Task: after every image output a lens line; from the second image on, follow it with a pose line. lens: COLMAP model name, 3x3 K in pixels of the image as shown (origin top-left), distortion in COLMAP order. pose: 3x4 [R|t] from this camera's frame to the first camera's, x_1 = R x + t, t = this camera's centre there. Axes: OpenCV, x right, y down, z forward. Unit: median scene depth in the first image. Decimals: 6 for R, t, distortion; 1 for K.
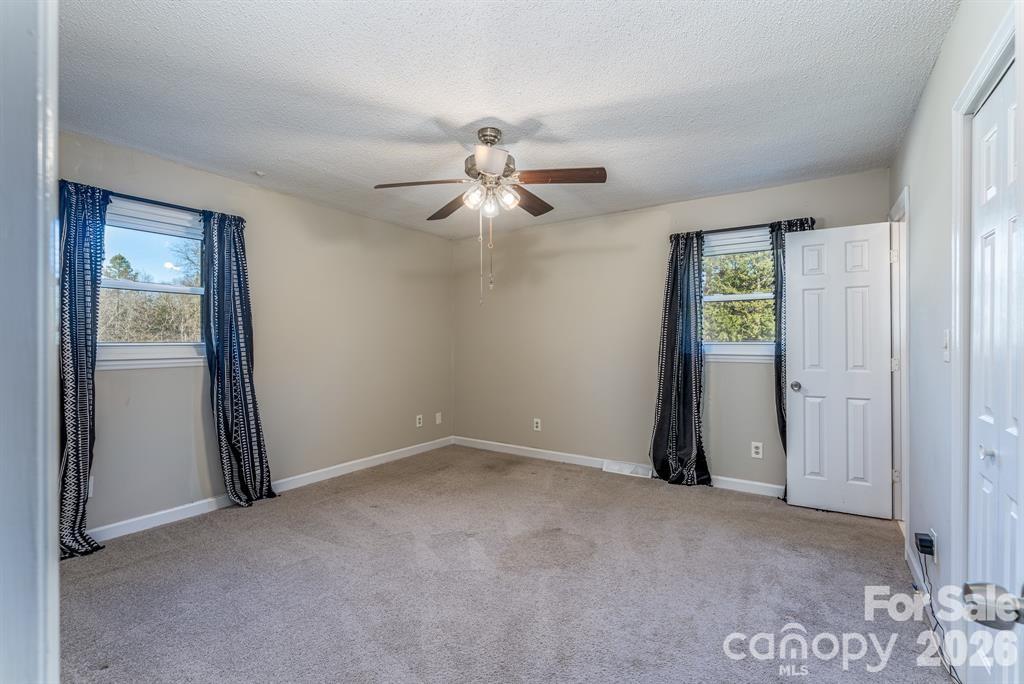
lens RADIAL K [[455.5, 0, 509.5], [0, 455.5, 341.3], [0, 0, 1]] dist [-0.012103, -0.000886]
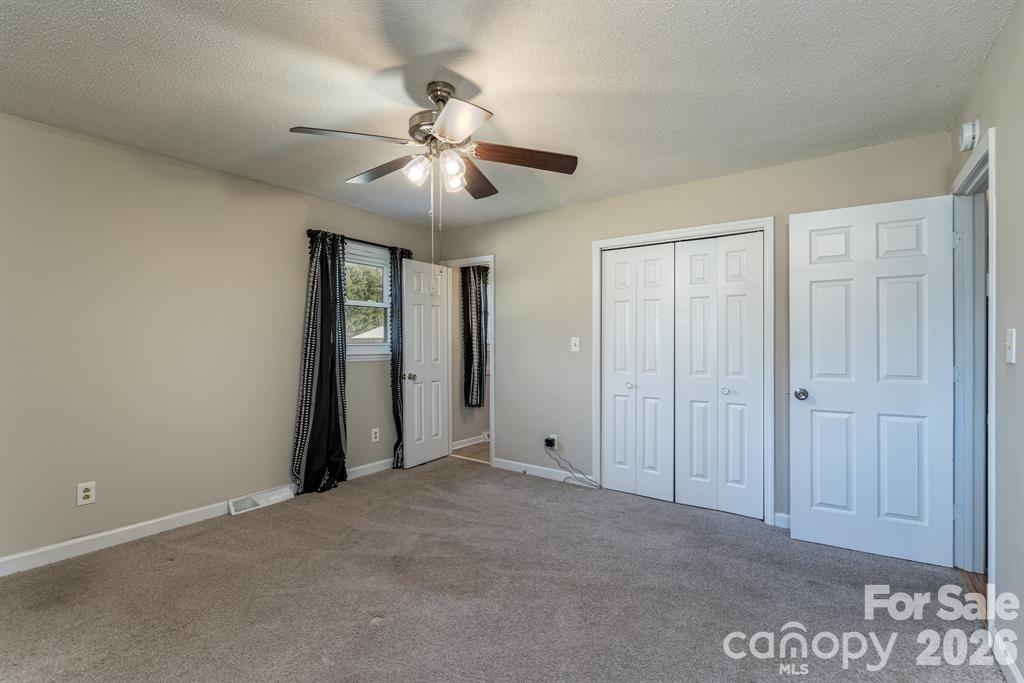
lens RADIAL K [[455.5, 0, 510.7], [0, 455.5, 344.0], [0, 0, 1]] dist [-0.012103, -0.000886]
pose [[0.023630, -0.004350, 0.999711, -0.661631], [-0.002055, 0.999988, 0.004400, -0.002526], [-0.999719, -0.002158, 0.023621, 0.657596]]
